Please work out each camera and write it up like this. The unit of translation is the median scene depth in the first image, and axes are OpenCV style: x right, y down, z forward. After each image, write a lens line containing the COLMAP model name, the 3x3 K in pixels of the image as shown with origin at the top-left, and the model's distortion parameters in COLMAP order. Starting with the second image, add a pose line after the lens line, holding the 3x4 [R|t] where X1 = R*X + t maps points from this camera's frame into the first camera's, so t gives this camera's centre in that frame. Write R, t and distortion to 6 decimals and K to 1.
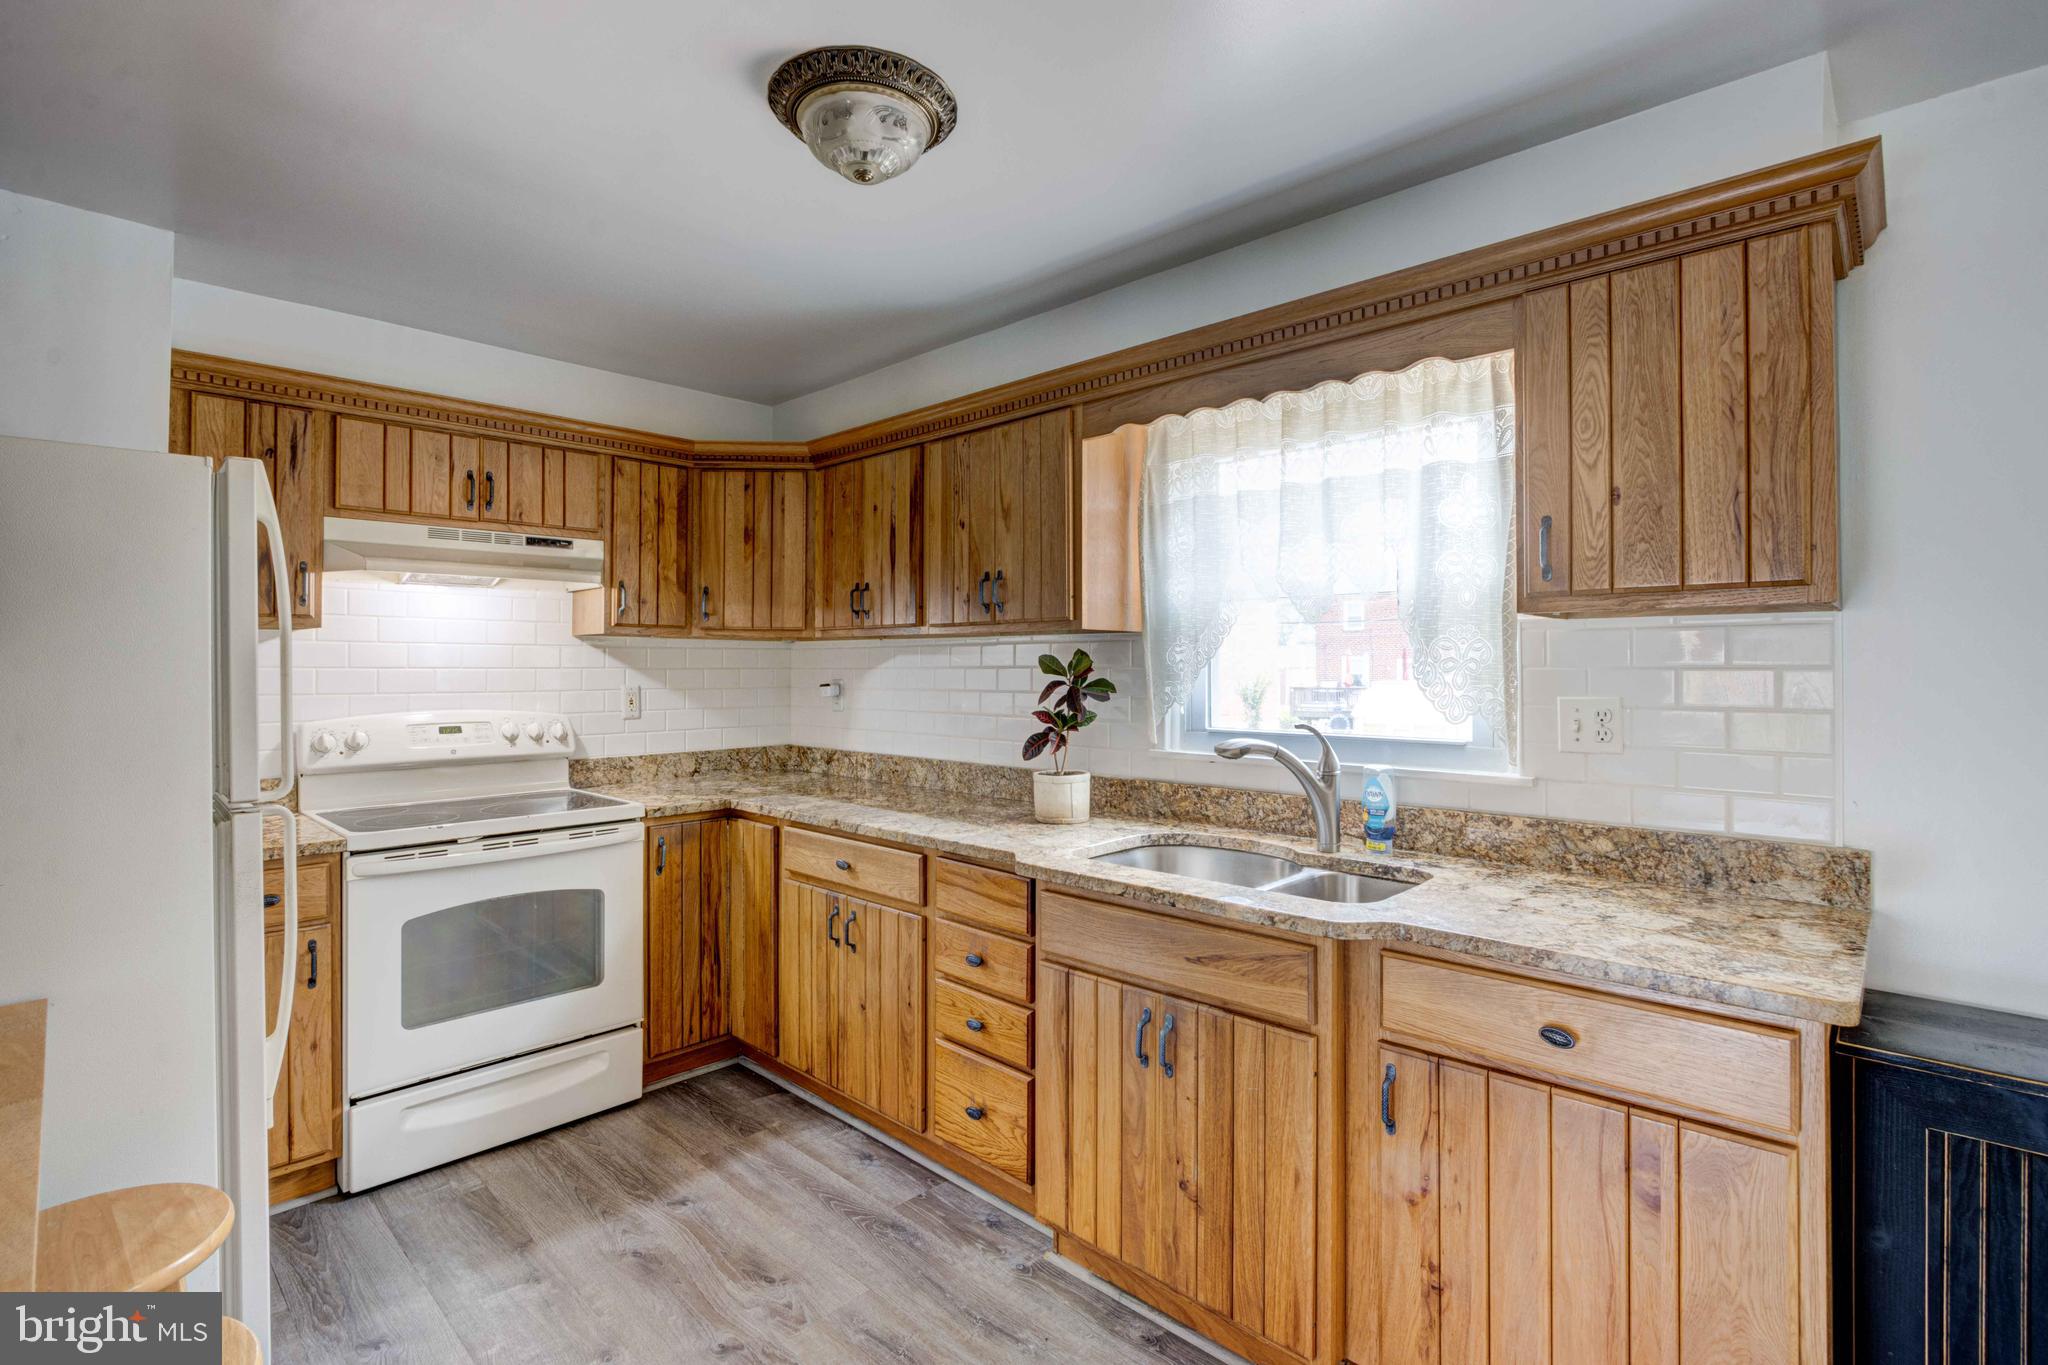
lens RADIAL K [[958.3, 0, 1019.5], [0, 958.3, 667.6], [0, 0, 1]] dist [-0.001178, 0.000062]
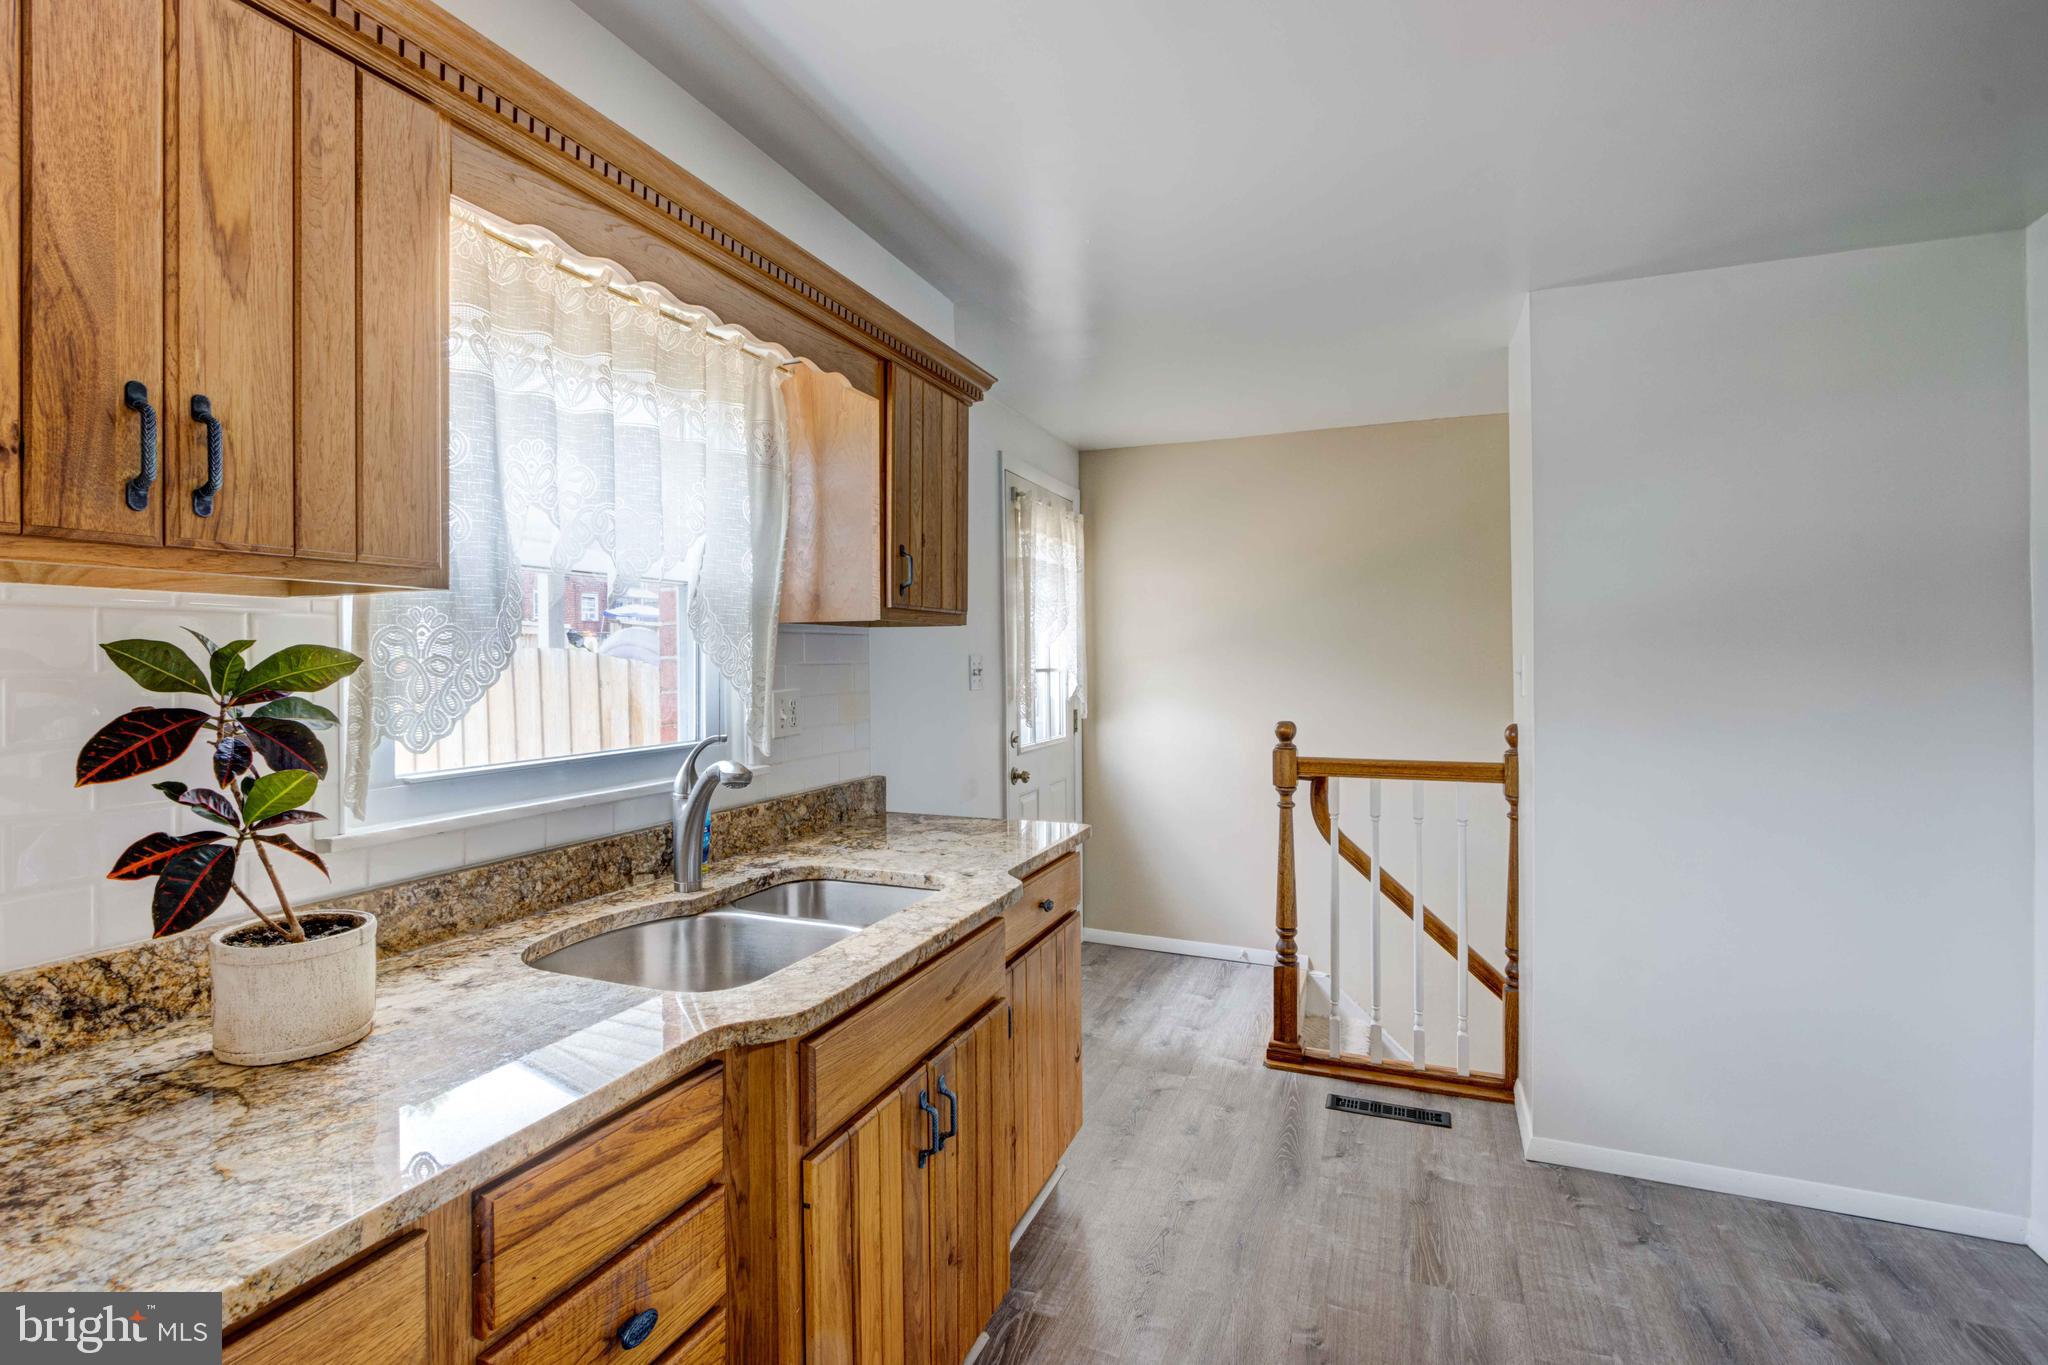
lens RADIAL K [[958.3, 0, 1028.9], [0, 958.3, 663.0], [0, 0, 1]] dist [-0.001178, 0.000062]
pose [[-0.366682, -0.002751, 0.930342, -0.326842], [0.005783, 0.999970, 0.005237, -0.003366], [-0.930328, 0.007300, -0.366655, 0.612688]]
